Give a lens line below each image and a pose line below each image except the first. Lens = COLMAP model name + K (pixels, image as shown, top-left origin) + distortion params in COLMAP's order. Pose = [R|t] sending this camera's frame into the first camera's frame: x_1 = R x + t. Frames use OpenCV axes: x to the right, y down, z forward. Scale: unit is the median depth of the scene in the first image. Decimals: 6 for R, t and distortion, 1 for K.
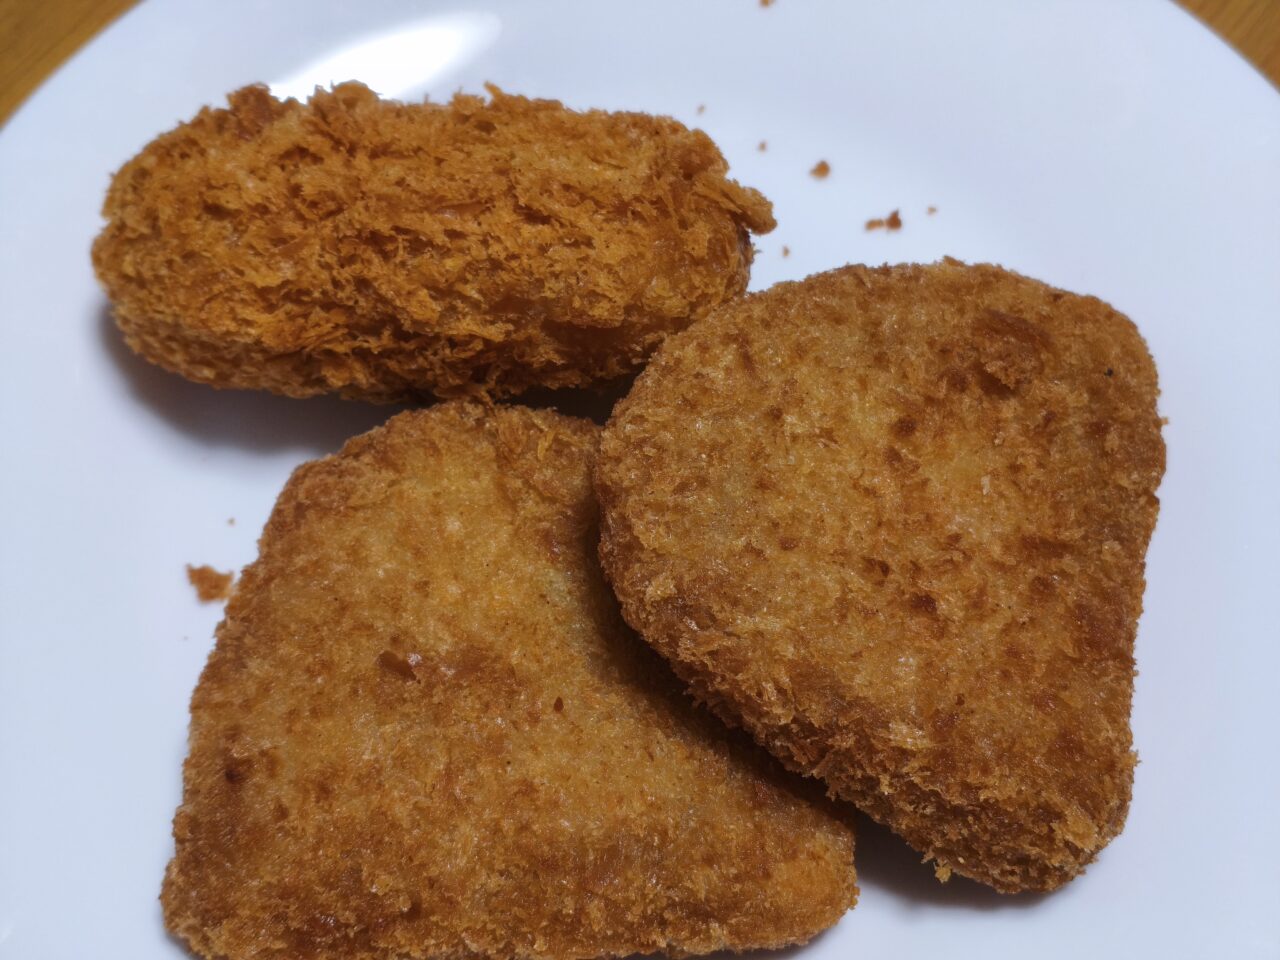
lens RADIAL K [[1942.3, 0, 668.5], [0, 1942.3, 480.8], [0, 0, 1]] dist [-0.007606, 1.699252]
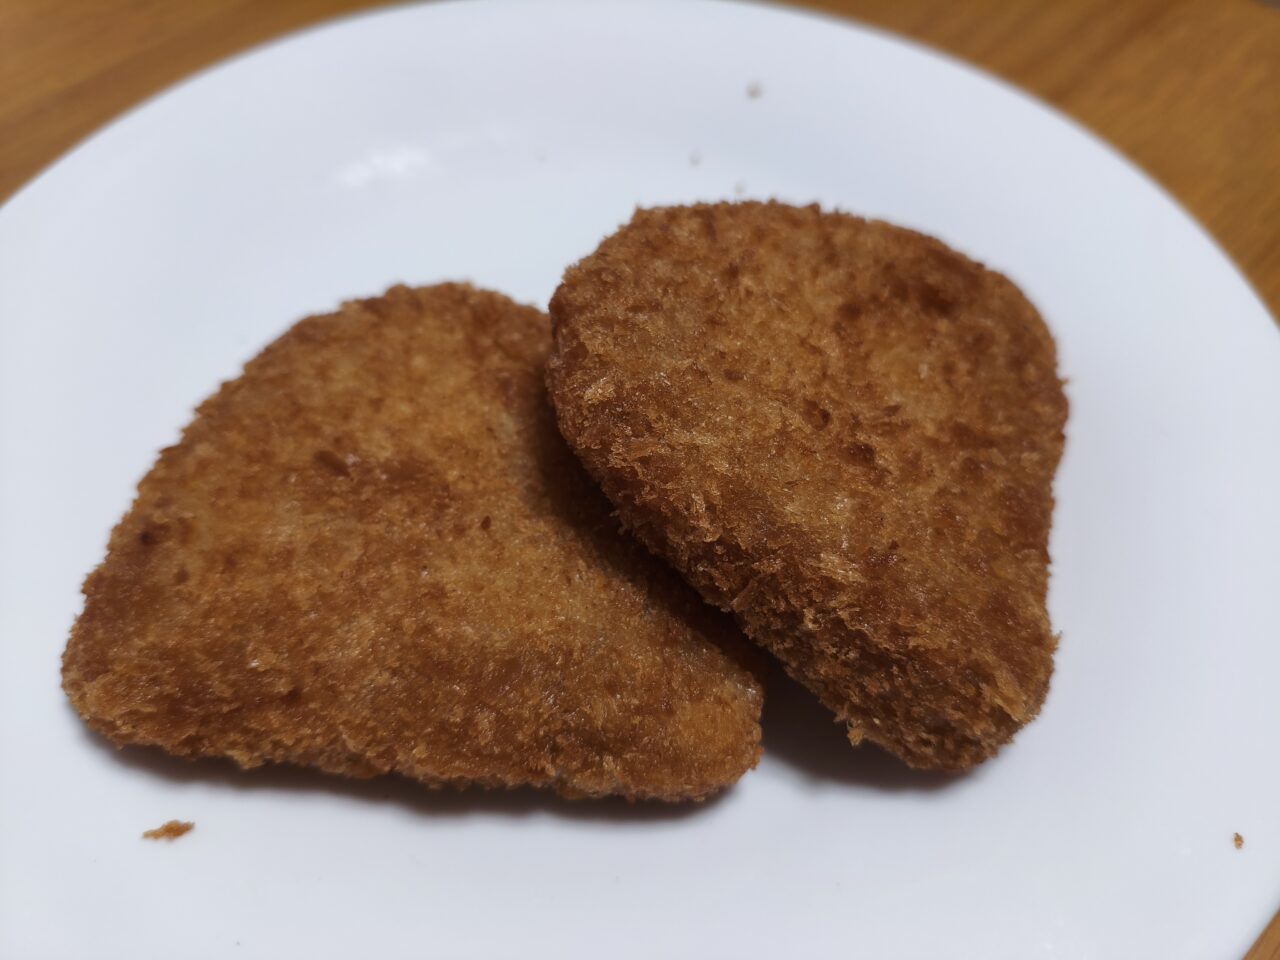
lens RADIAL K [[991.4, 0, 640.0], [0, 991.4, 480.0], [0, 0, 1]] dist [0.004942, -0.003927]
pose [[0.991532, 0.128625, -0.017881, 0.029924], [-0.129646, 0.972497, -0.193496, 0.188115], [-0.007499, 0.194176, 0.980938, 0.505496]]
